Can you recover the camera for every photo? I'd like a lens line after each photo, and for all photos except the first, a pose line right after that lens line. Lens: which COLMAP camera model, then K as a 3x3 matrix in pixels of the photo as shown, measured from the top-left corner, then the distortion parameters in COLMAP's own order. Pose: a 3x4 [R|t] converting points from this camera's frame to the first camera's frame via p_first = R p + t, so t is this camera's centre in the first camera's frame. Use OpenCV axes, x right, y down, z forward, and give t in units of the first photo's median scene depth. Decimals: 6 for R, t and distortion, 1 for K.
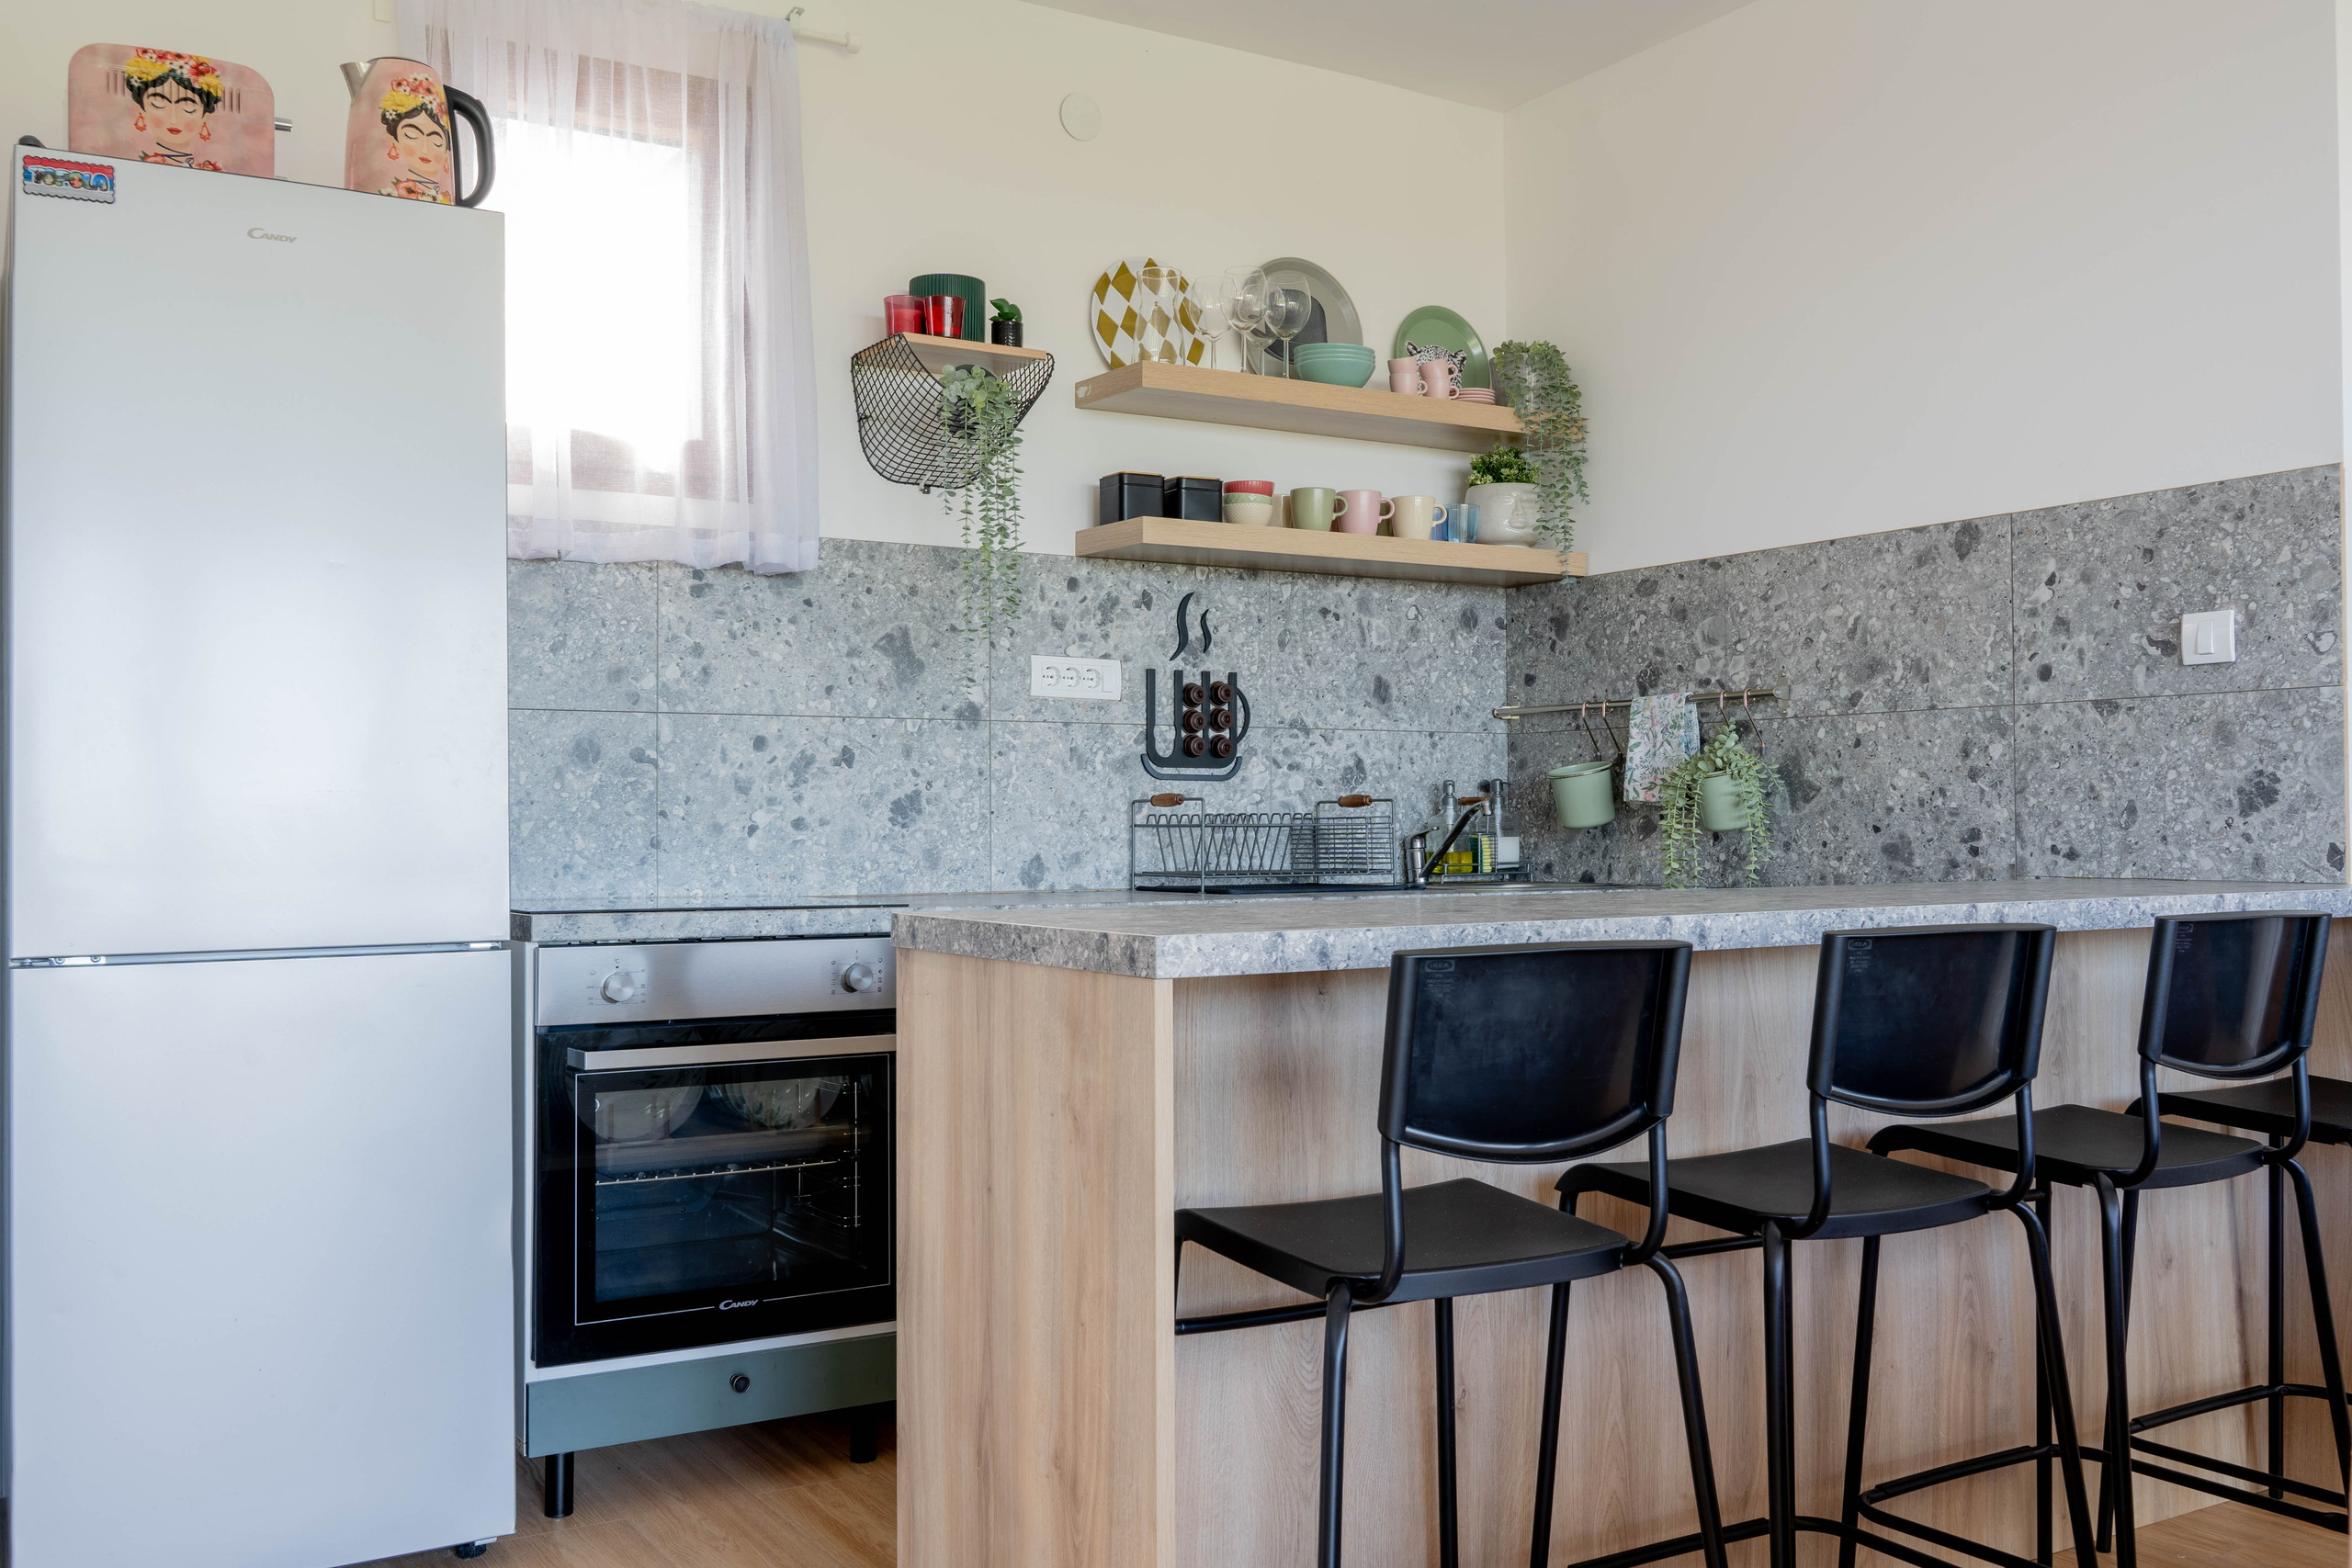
lens RADIAL K [[2038.5, 0, 1152.9], [0, 2038.5, 783.7], [0, 0, 1]] dist [0.002398, -0.013736]
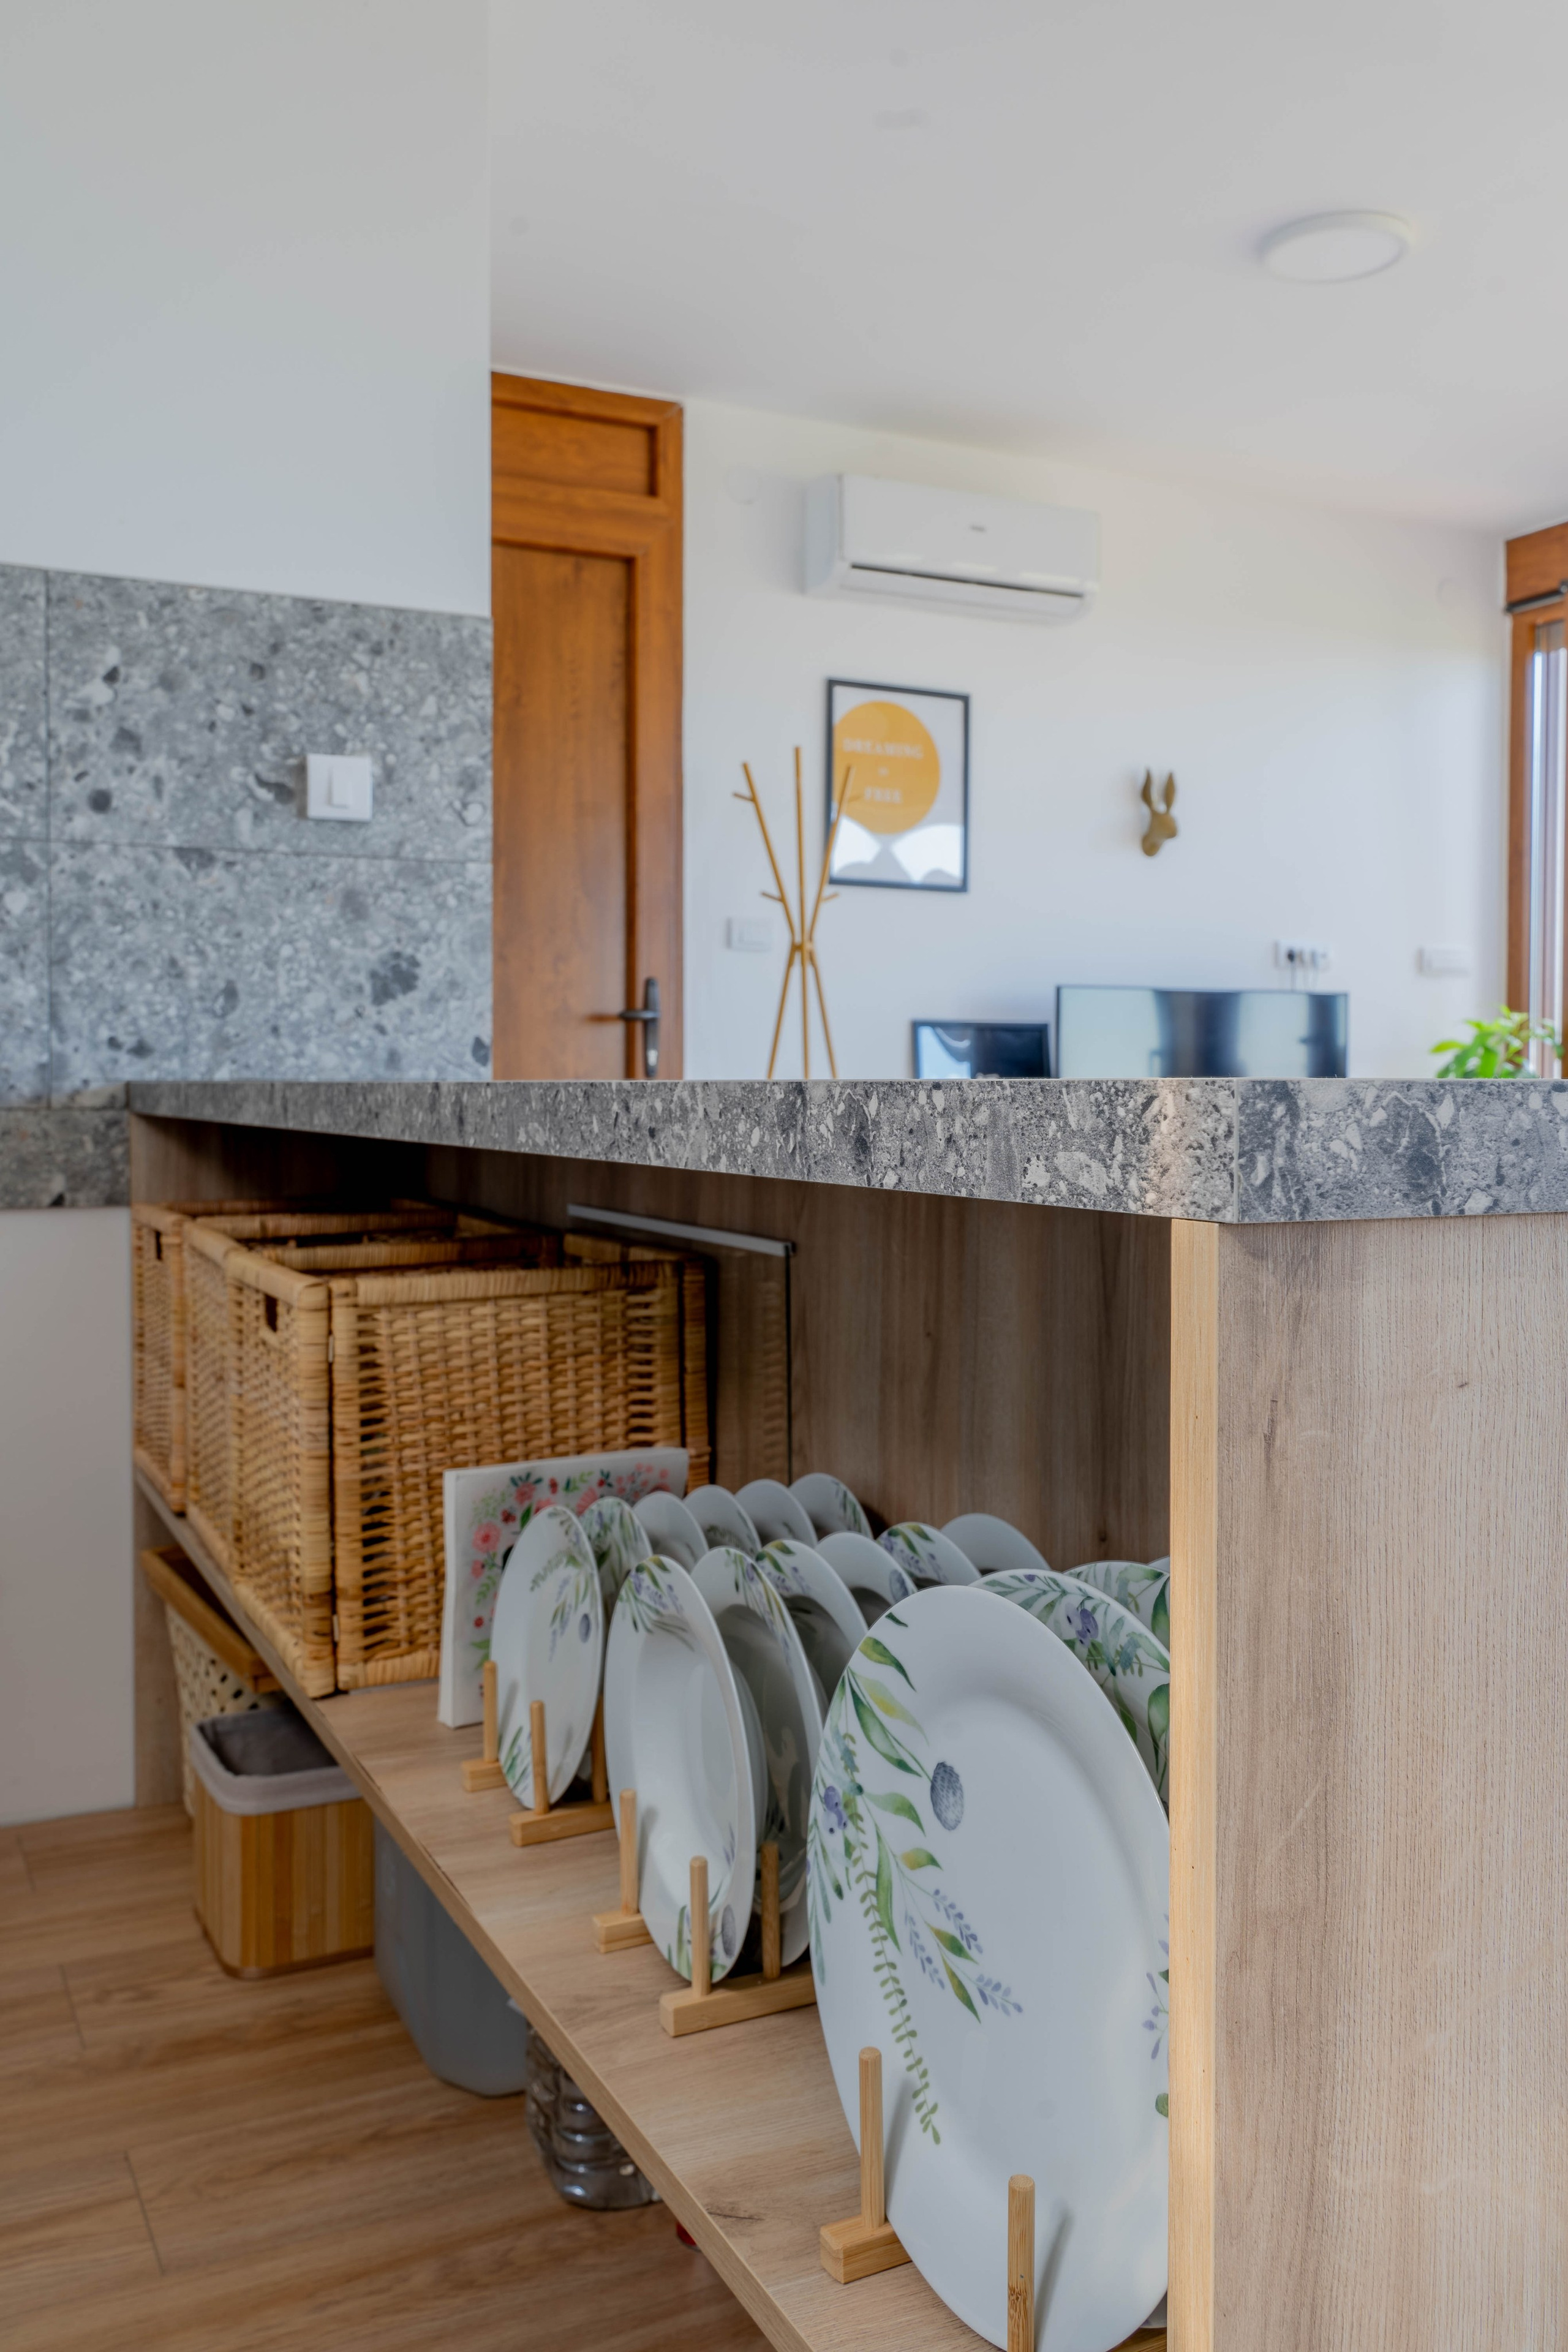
lens RADIAL K [[1938.3, 0, 781.9], [0, 1938.3, 1115.8], [0, 0, 1]] dist [0.001277, 0.005323]
pose [[0.080717, -0.011372, 0.996672, -0.219822], [-0.020944, 0.999695, 0.013103, 0.040898], [-0.996517, -0.021932, 0.080455, 0.643729]]
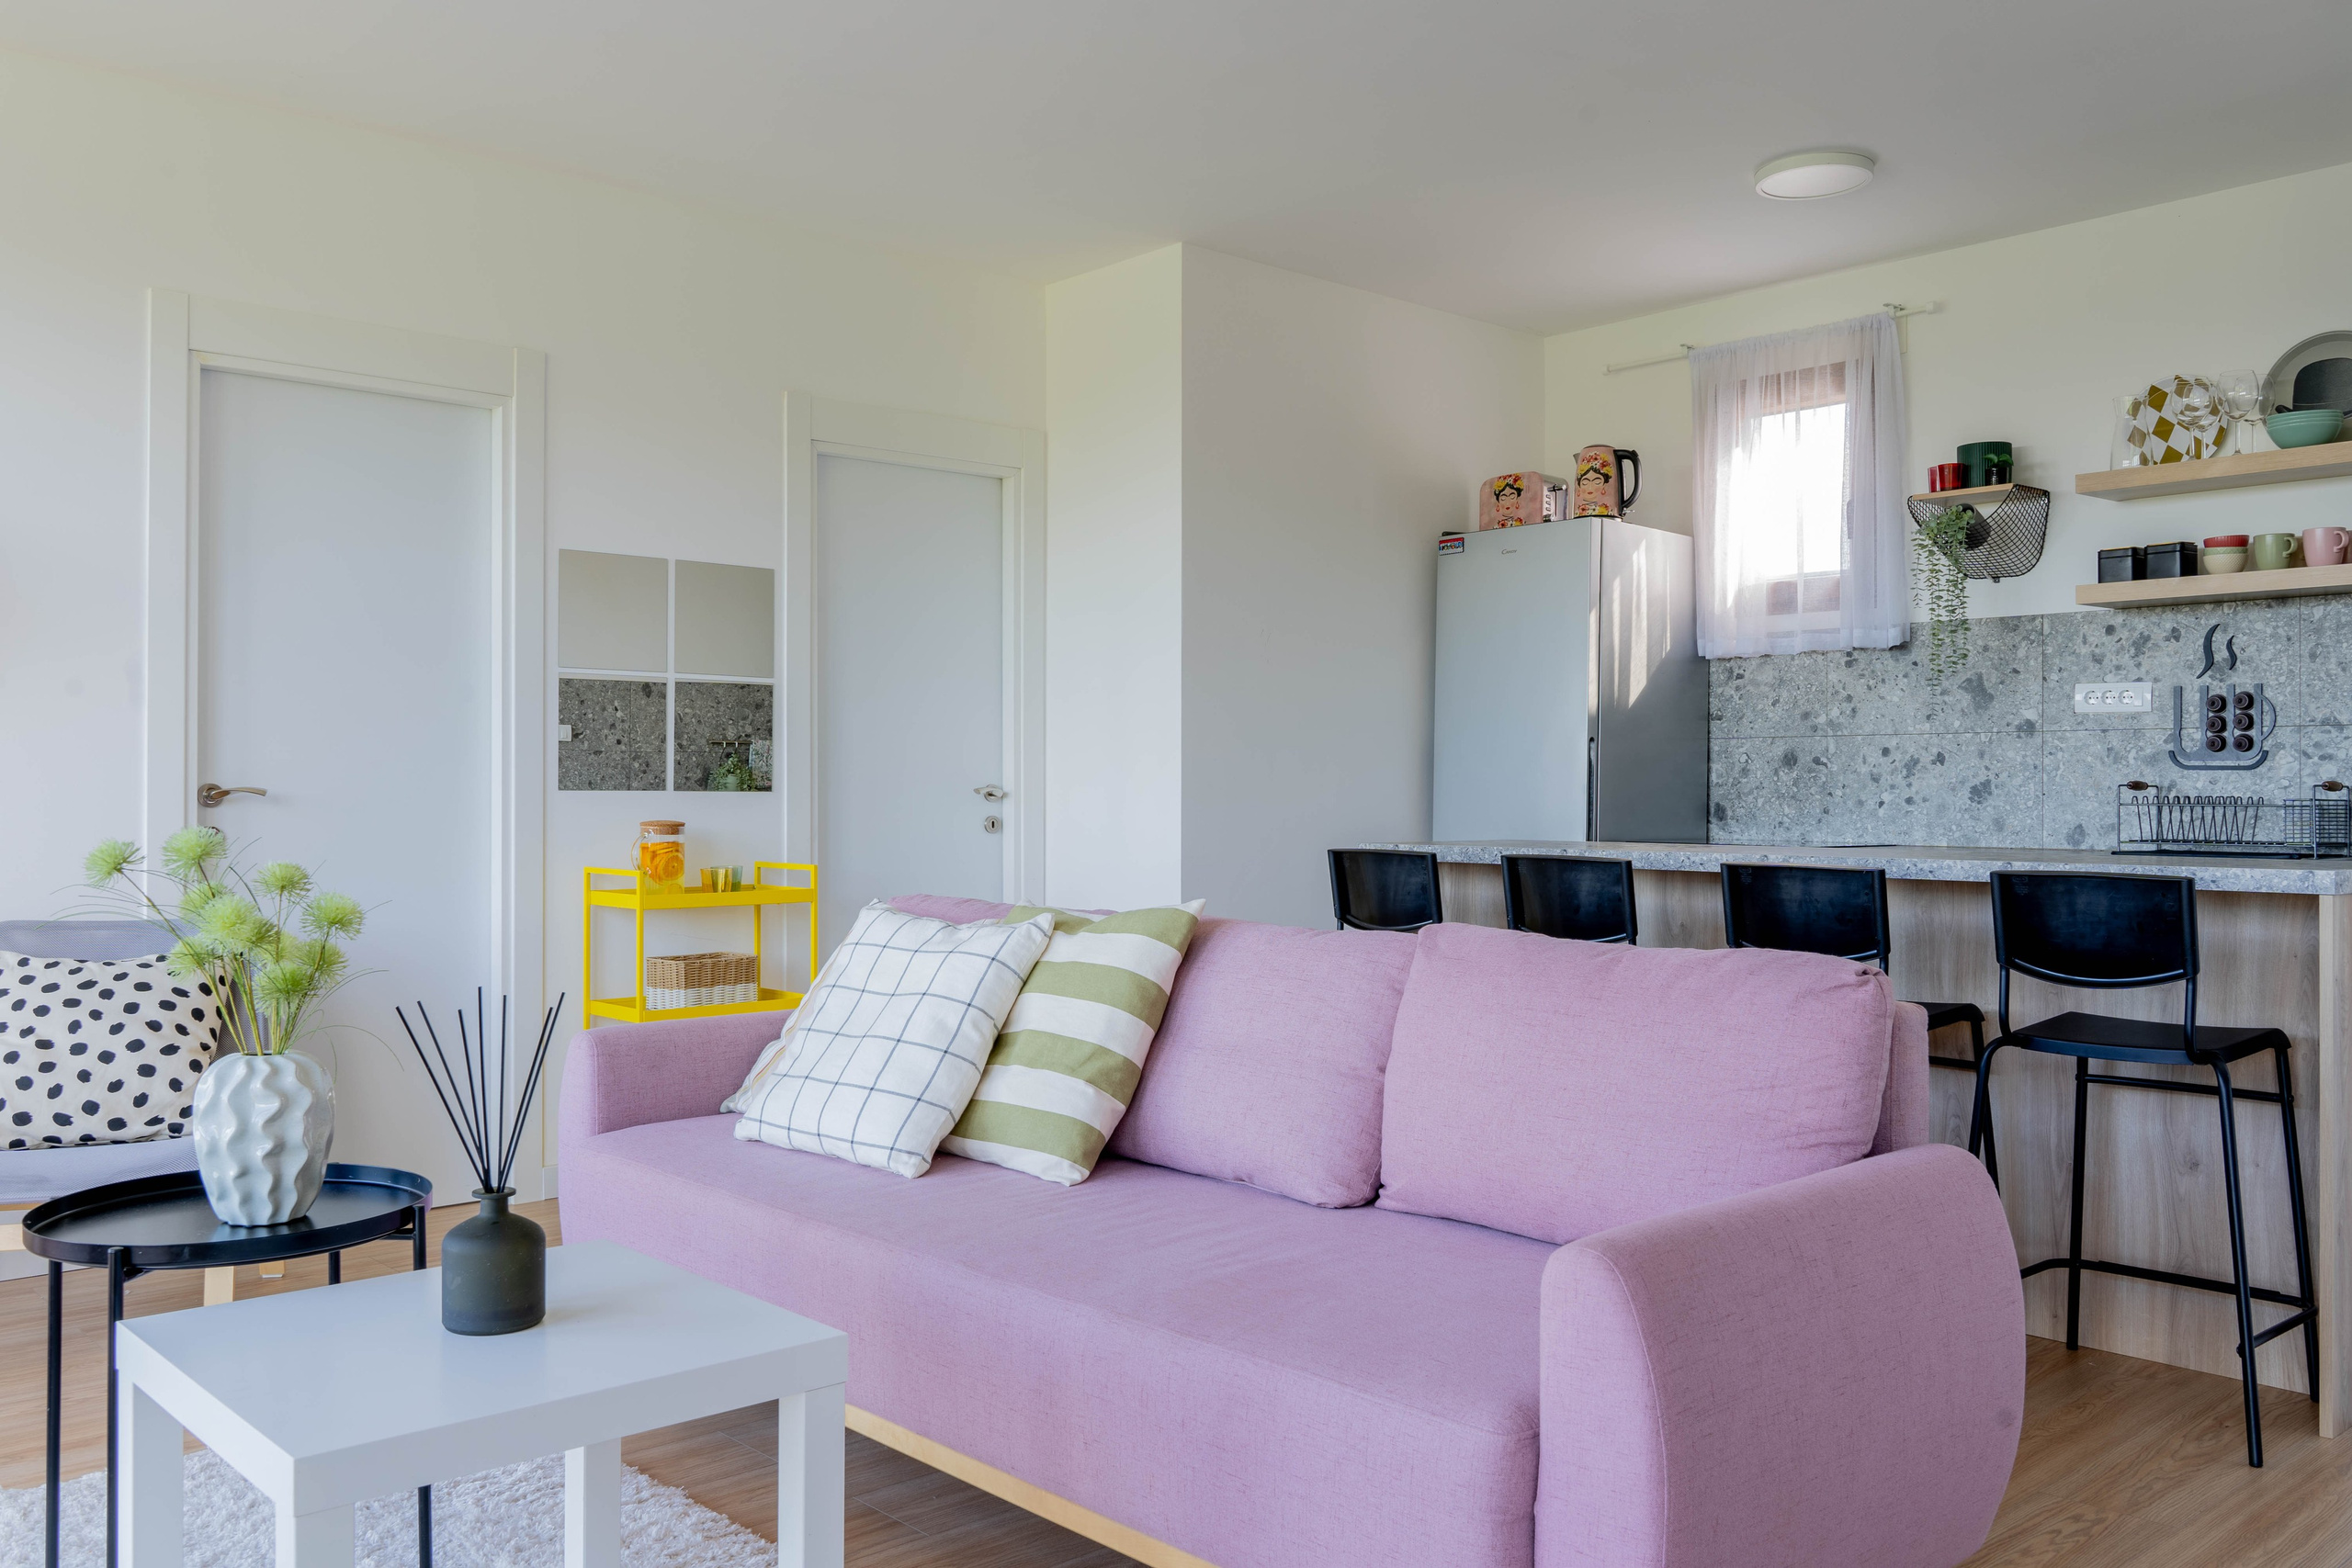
lens RADIAL K [[1891.1, 0, 1176.0], [0, 1891.1, 784.0], [0, 0, 1]] dist [0.001433, -0.004548]
pose [[0.196468, 0.000782, -0.980510, 1.193669], [0.015893, 0.999866, 0.003982, -0.008897], [0.980381, -0.016366, 0.196429, 0.130699]]
